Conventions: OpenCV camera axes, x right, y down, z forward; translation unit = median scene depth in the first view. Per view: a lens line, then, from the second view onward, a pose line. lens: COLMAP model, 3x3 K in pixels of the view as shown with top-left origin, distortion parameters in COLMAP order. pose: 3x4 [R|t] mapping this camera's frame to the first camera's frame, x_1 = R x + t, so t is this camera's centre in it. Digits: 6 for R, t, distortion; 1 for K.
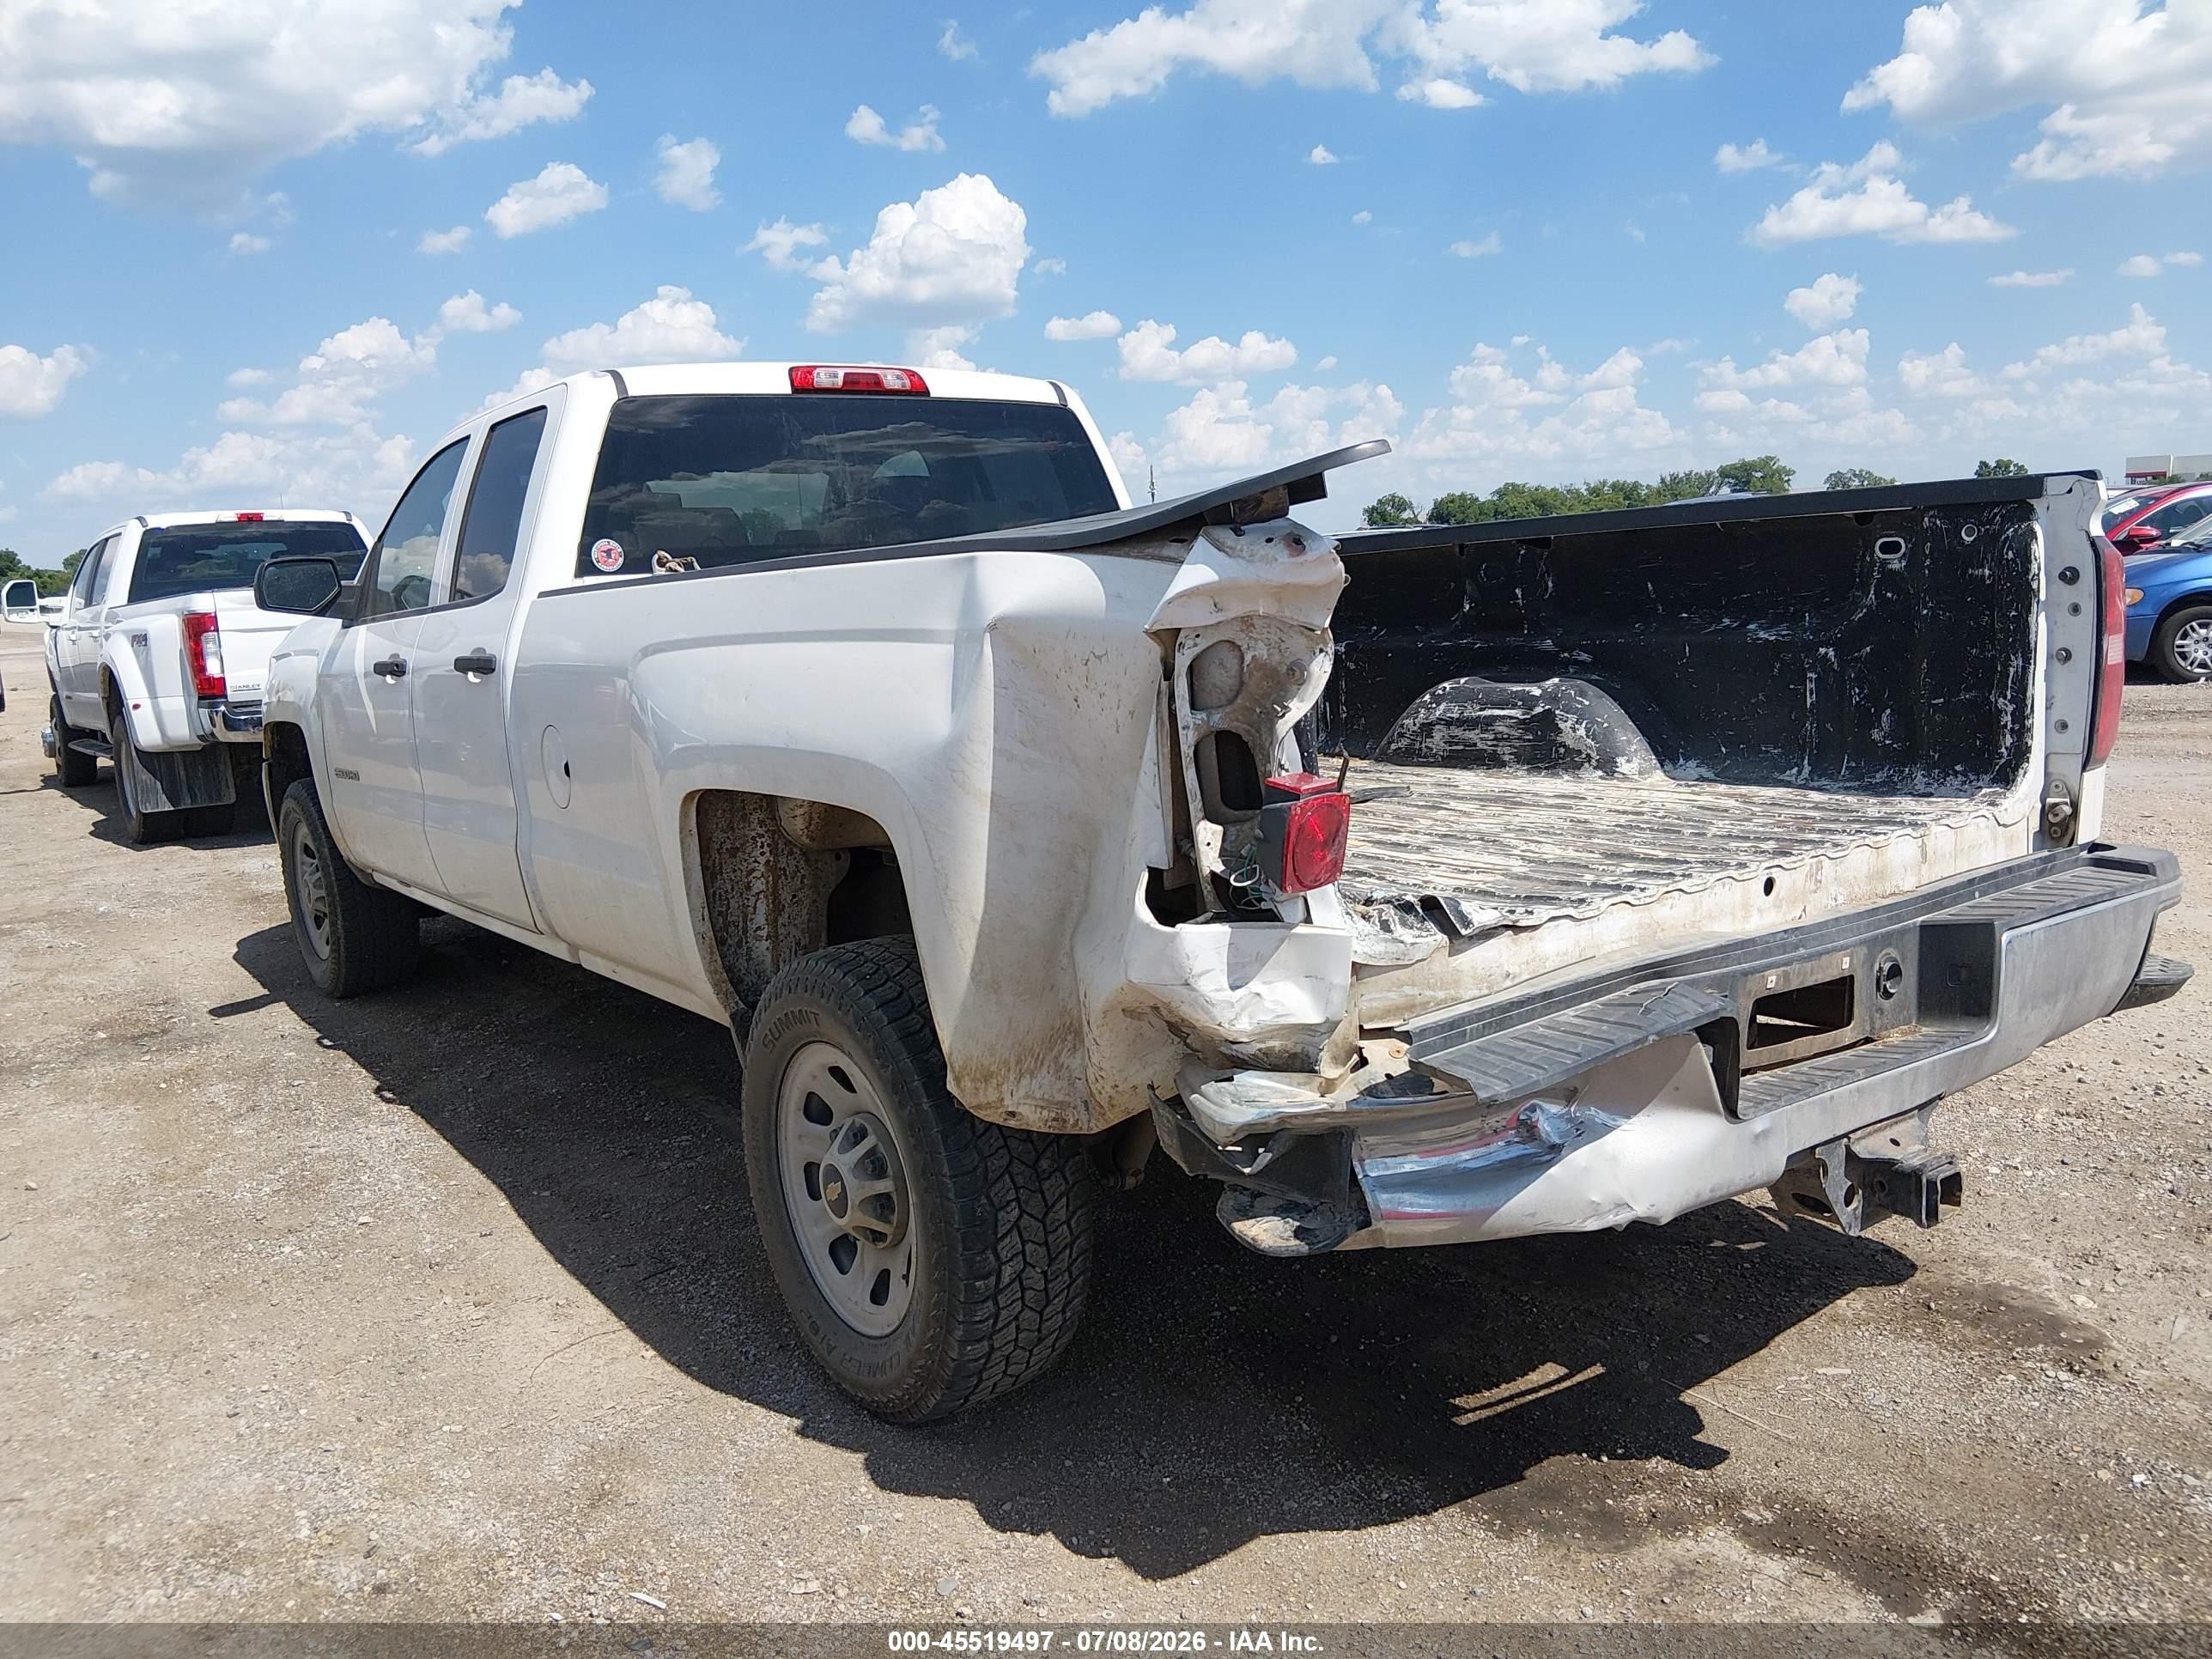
lens RADIAL K [[1665.5, 0, 1120.5], [0, 1665.5, 823.2], [0, 0, 1]] dist [0.122336, -0.221935]
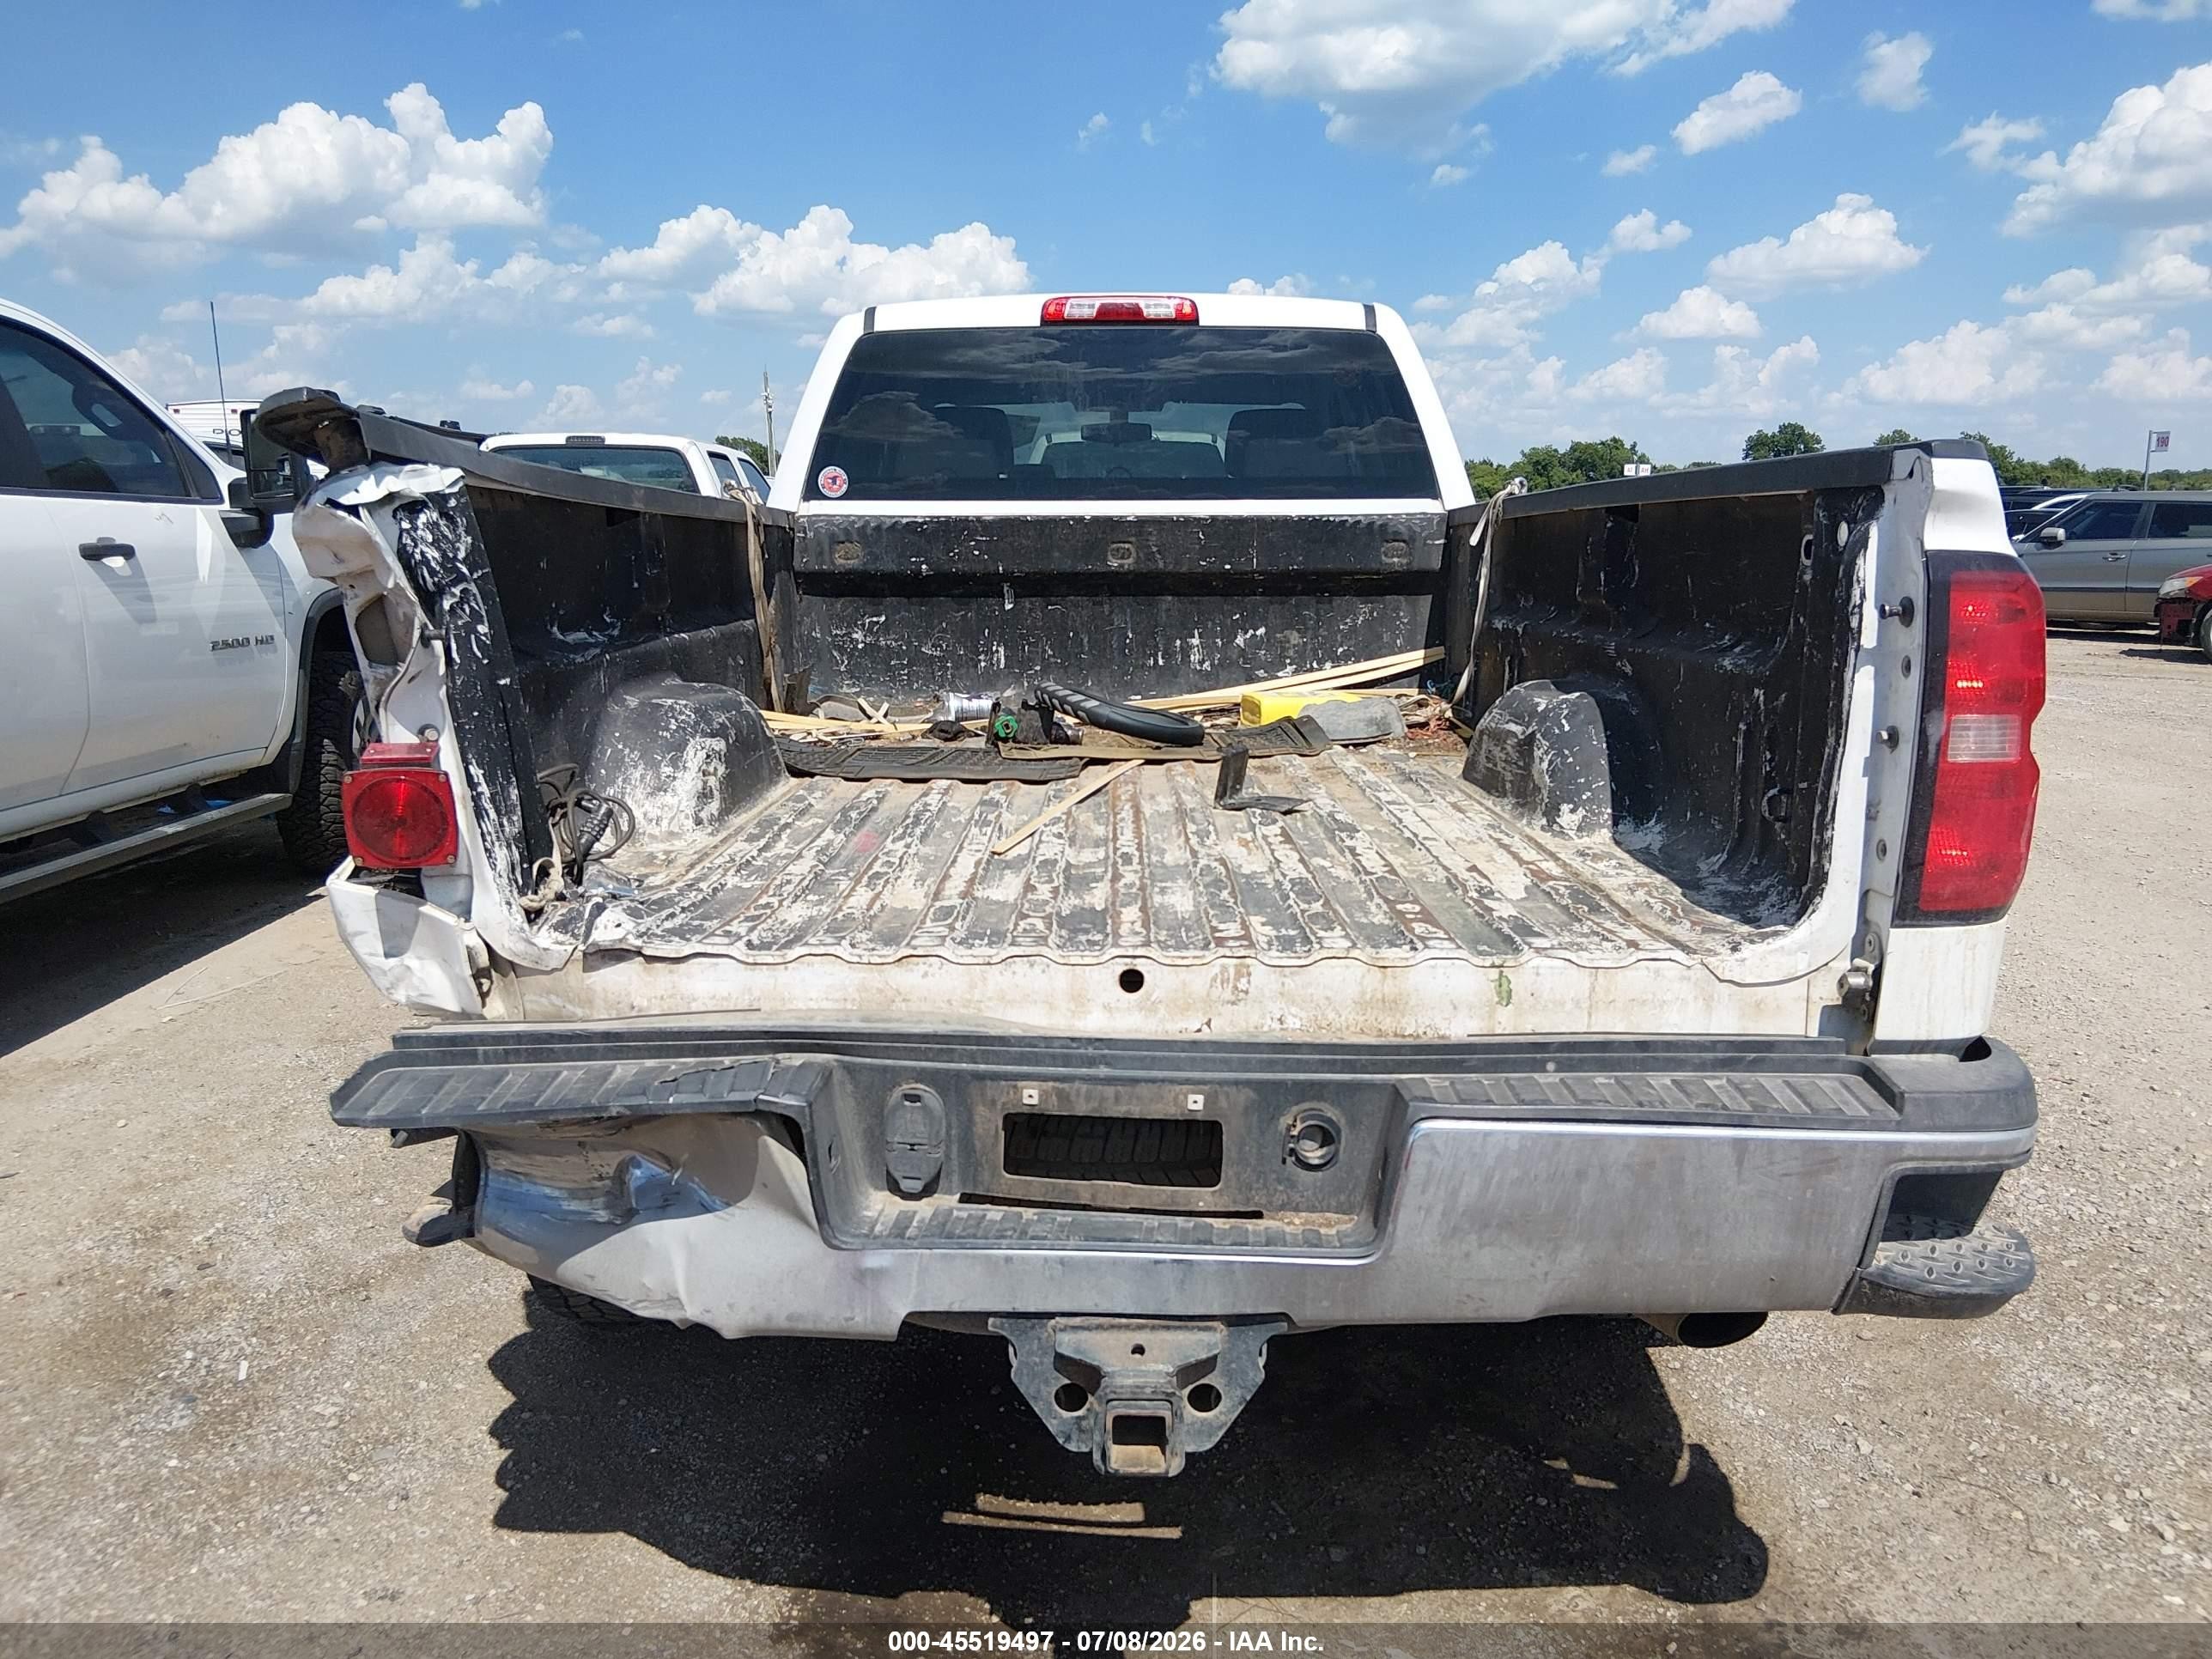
lens RADIAL K [[1665.5, 0, 1120.5], [0, 1665.5, 823.2], [0, 0, 1]] dist [0.122336, -0.221935]
pose [[0.804777, 0.157756, -0.572230, 0.742389], [-0.132035, 0.987460, 0.086538, -0.090979], [0.578706, 0.005911, 0.815515, 0.348838]]
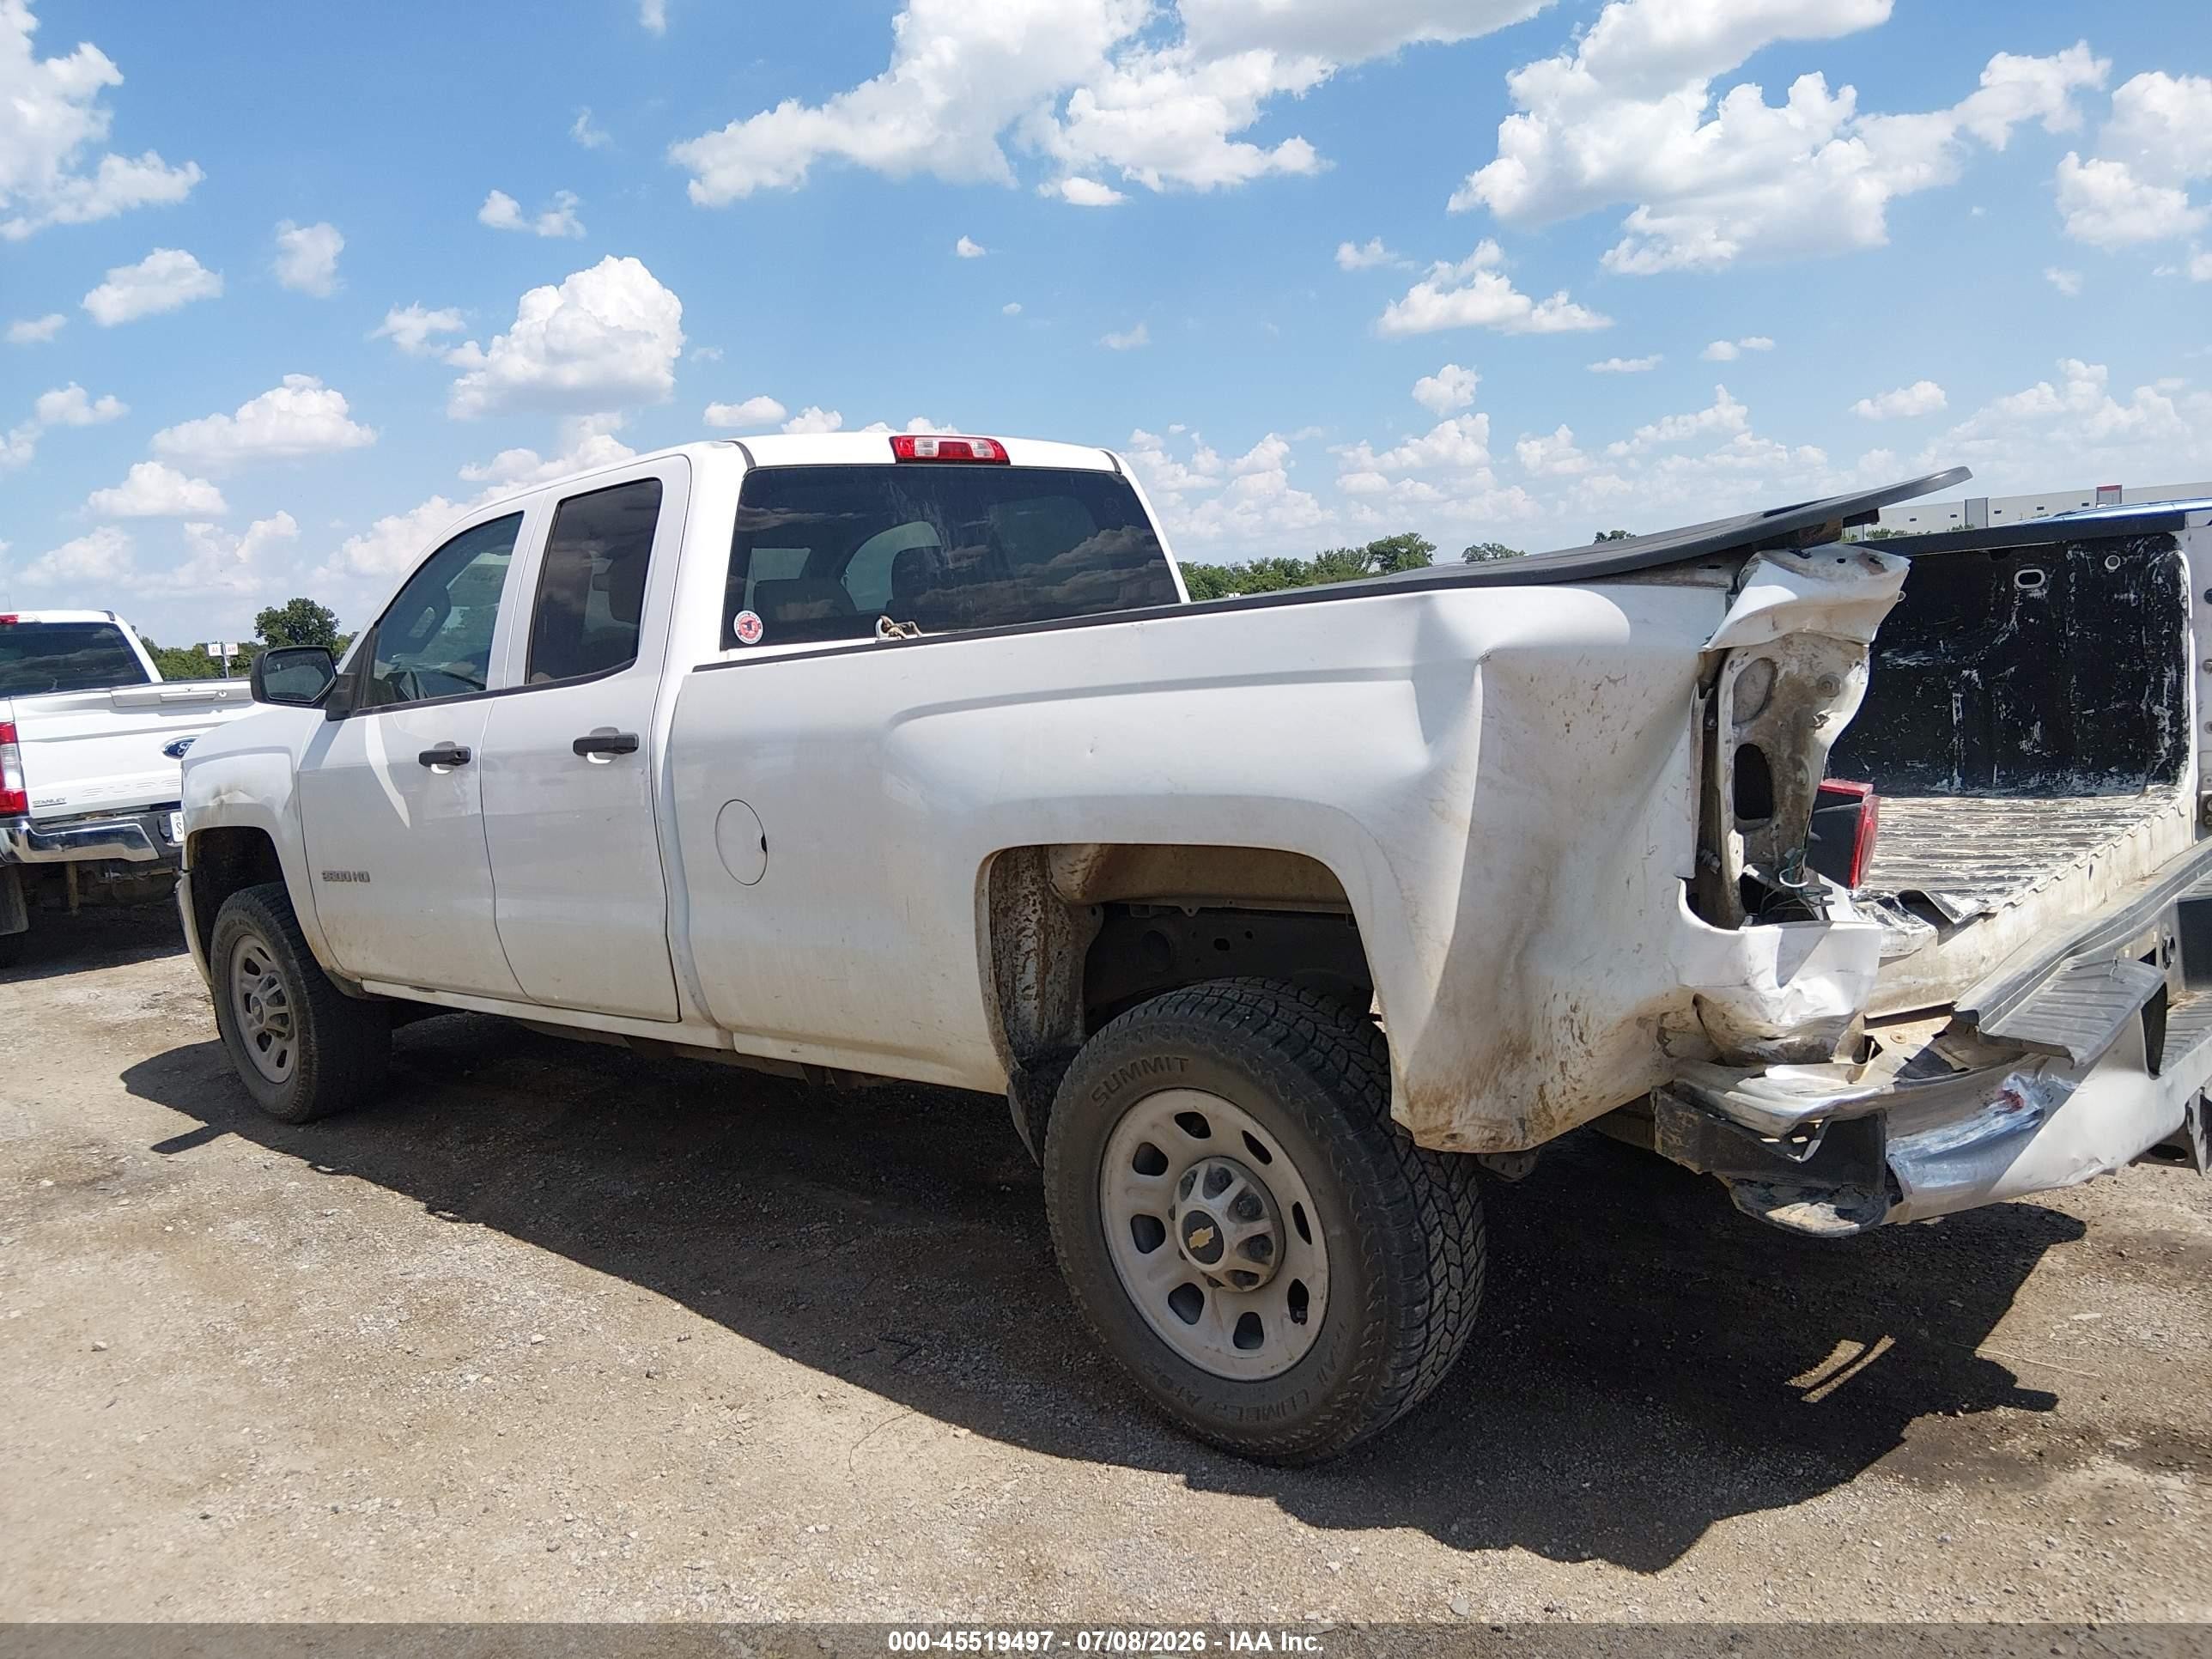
lens RADIAL K [[1665.5, 0, 1120.5], [0, 1665.5, 823.2], [0, 0, 1]] dist [0.122336, -0.221935]
pose [[0.982122, -0.050627, 0.181308, -0.413343], [0.059182, 0.997359, -0.042089, 0.012796], [-0.178698, 0.052067, 0.982525, 0.014676]]
